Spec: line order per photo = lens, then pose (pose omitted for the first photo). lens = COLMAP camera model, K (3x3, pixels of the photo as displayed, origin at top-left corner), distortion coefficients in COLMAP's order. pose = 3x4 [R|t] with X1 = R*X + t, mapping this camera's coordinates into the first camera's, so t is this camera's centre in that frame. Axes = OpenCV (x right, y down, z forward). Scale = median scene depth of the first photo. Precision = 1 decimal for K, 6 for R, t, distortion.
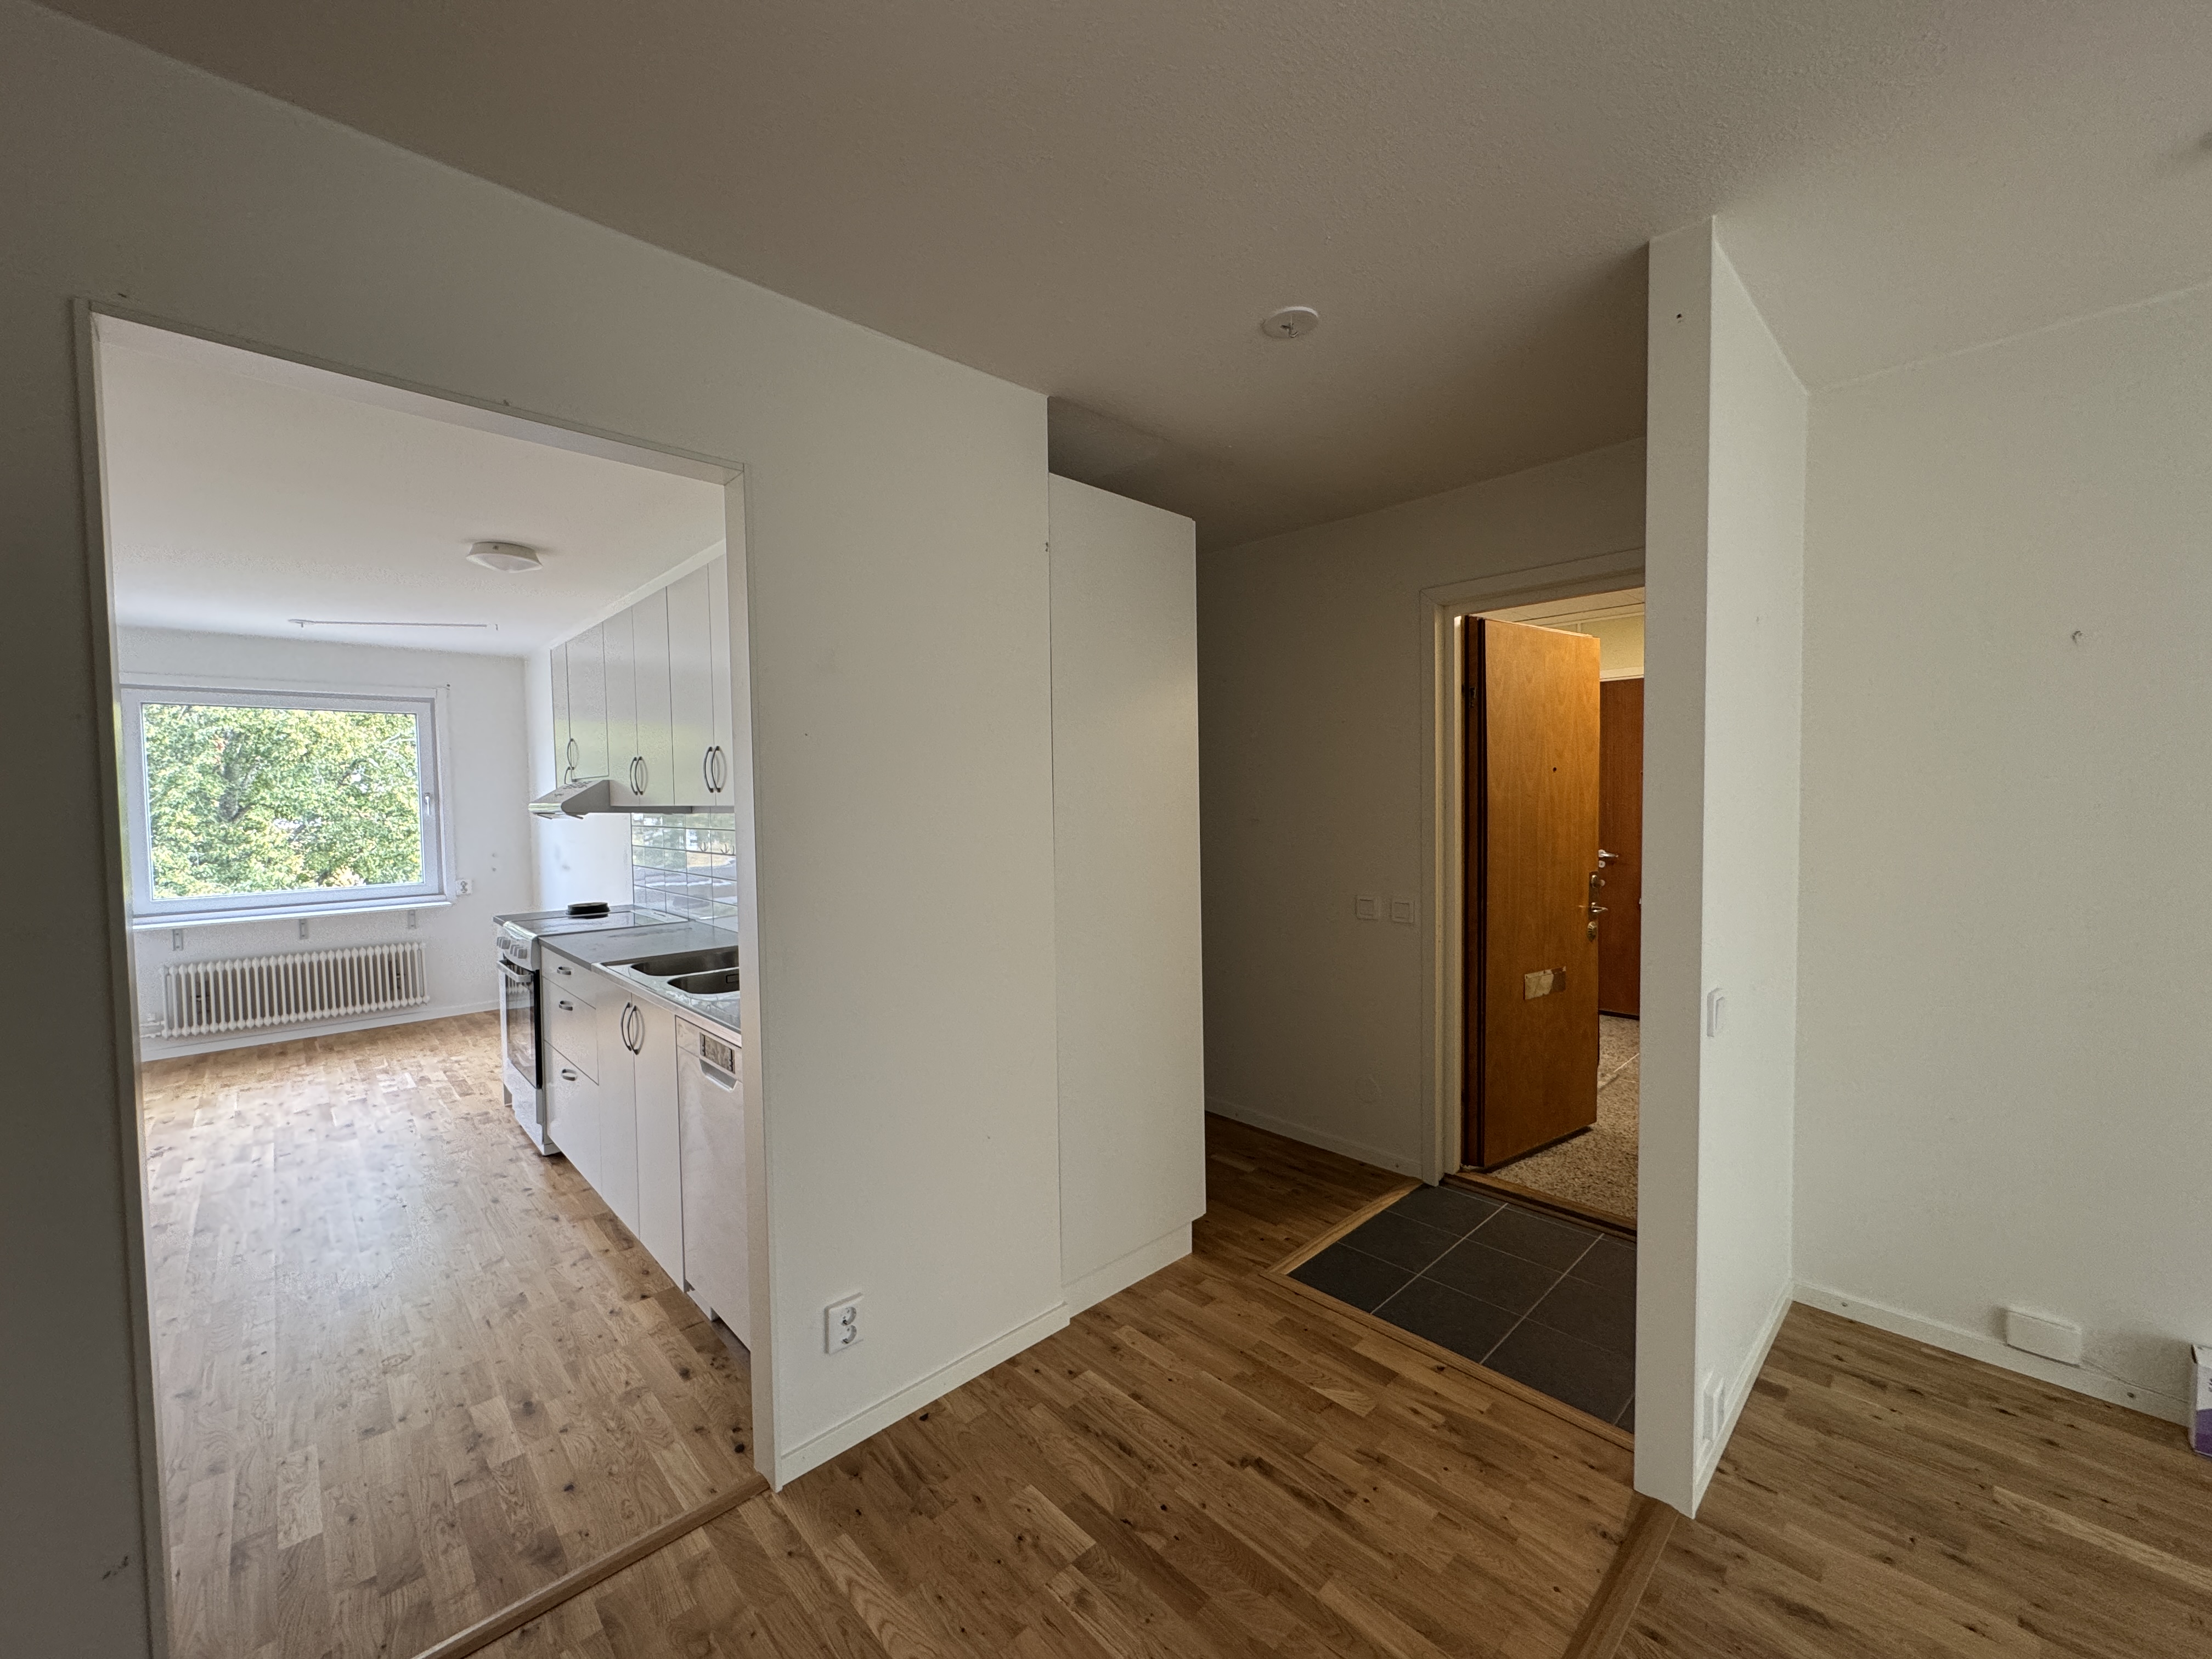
lens RADIAL K [[884.1, 0, 1104.5], [0, 884.1, 826.5], [0, 0, 1]] dist [-0.001052, -0.000035]
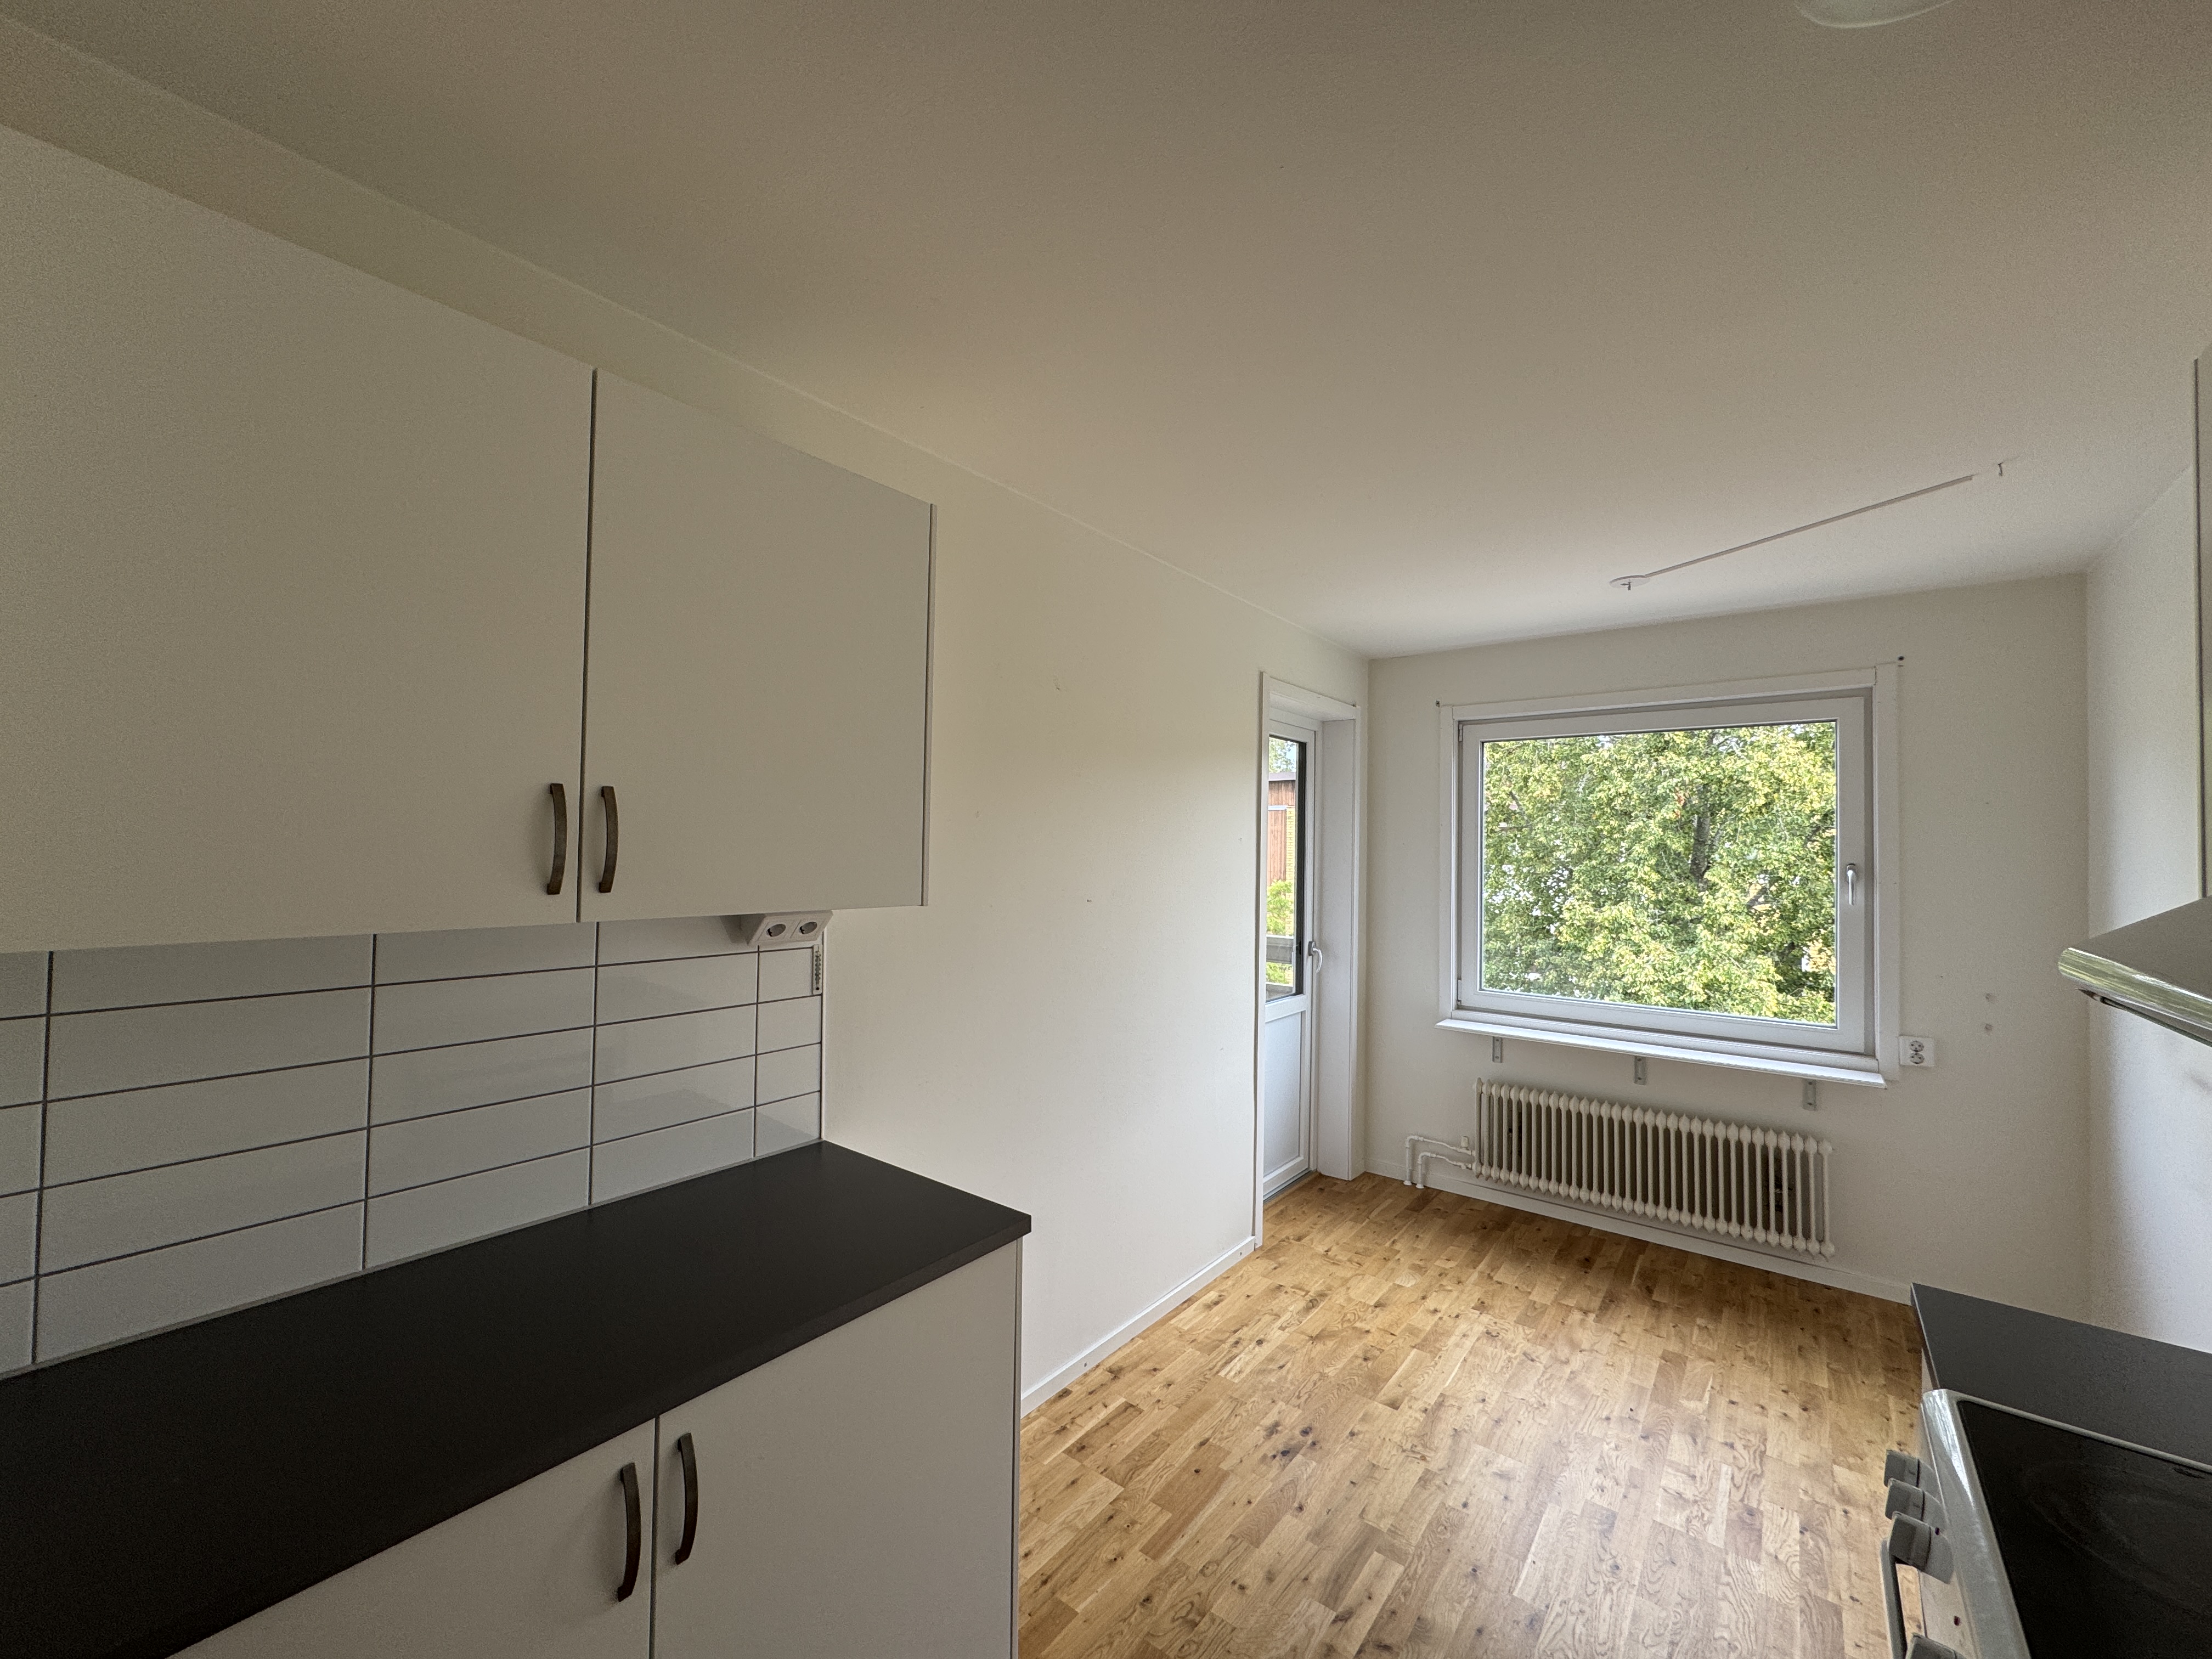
lens RADIAL K [[884.1, 0, 1097.6], [0, 884.1, 826.1], [0, 0, 1]] dist [-0.001052, -0.000035]
pose [[0.144005, -0.006061, -0.989558, -0.348577], [-0.054545, 0.998412, -0.014052, -0.032703], [0.988073, 0.055999, 0.143446, 0.545687]]
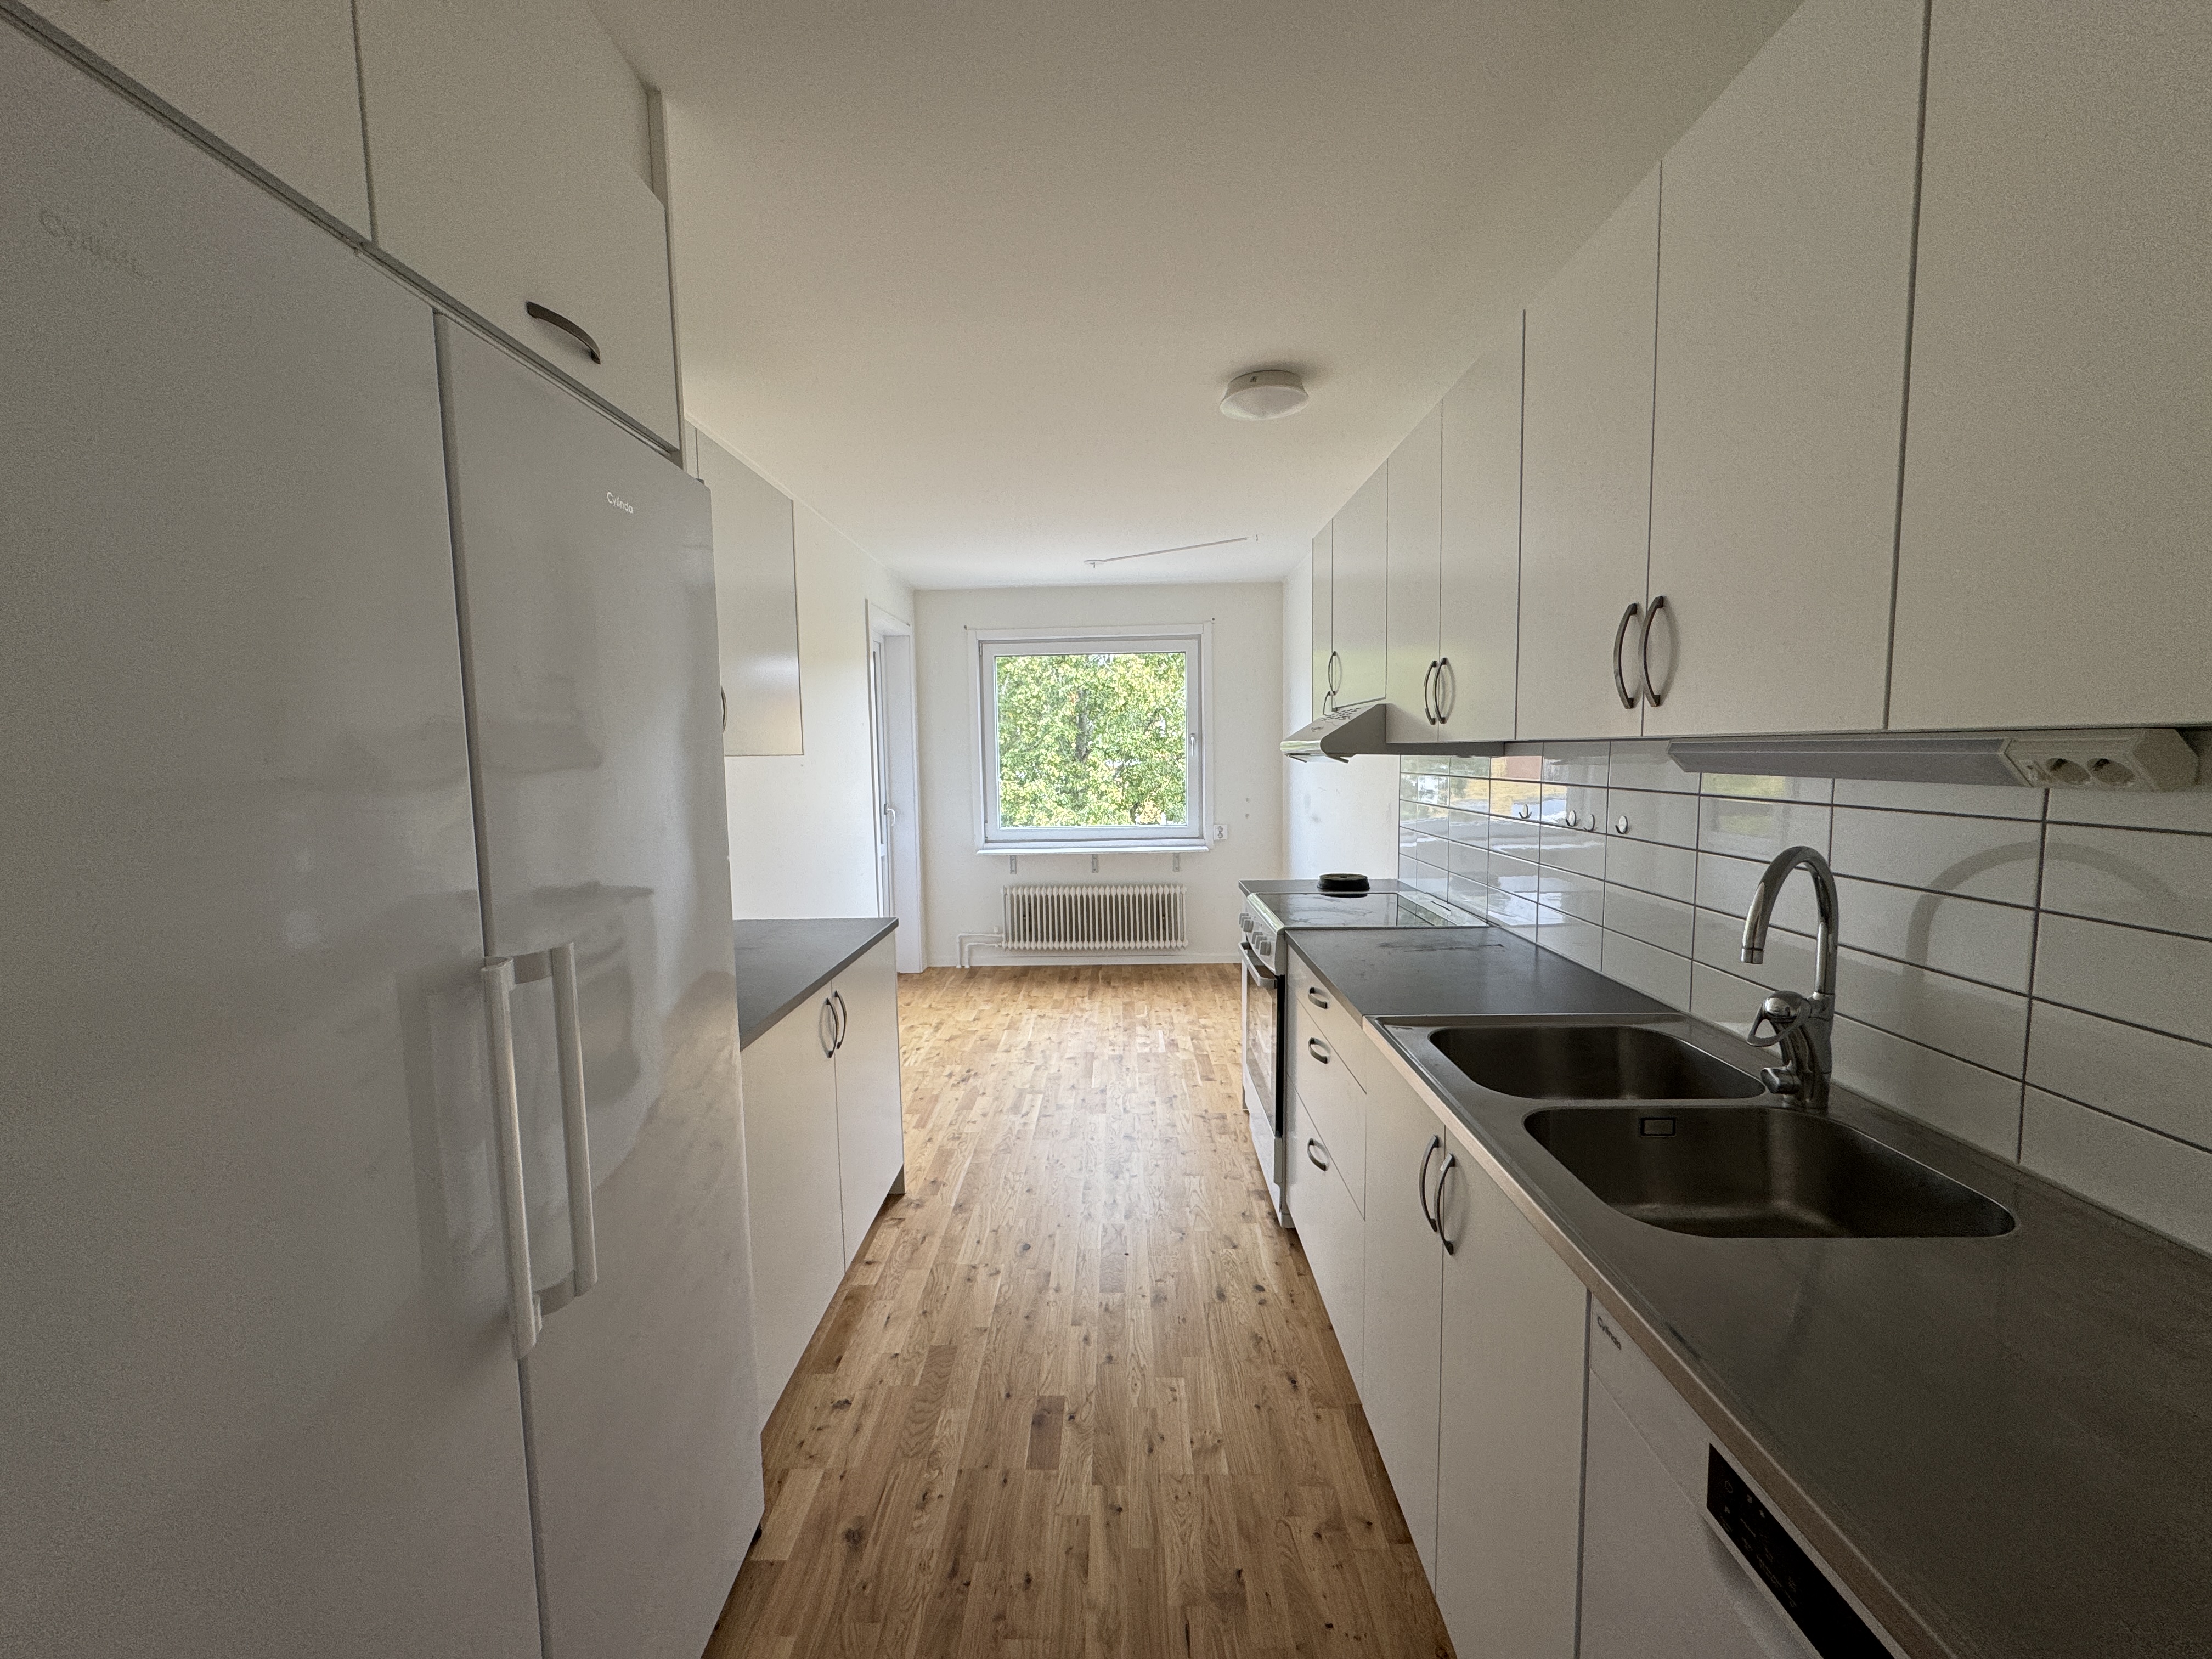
lens RADIAL K [[884.1, 0, 1100.7], [0, 884.1, 829.4], [0, 0, 1]] dist [-0.001052, -0.000035]
pose [[0.710884, 0.065914, -0.700214, -0.176874], [-0.019991, 0.997090, 0.073565, -0.002612], [0.703025, -0.038298, 0.710133, 0.274725]]
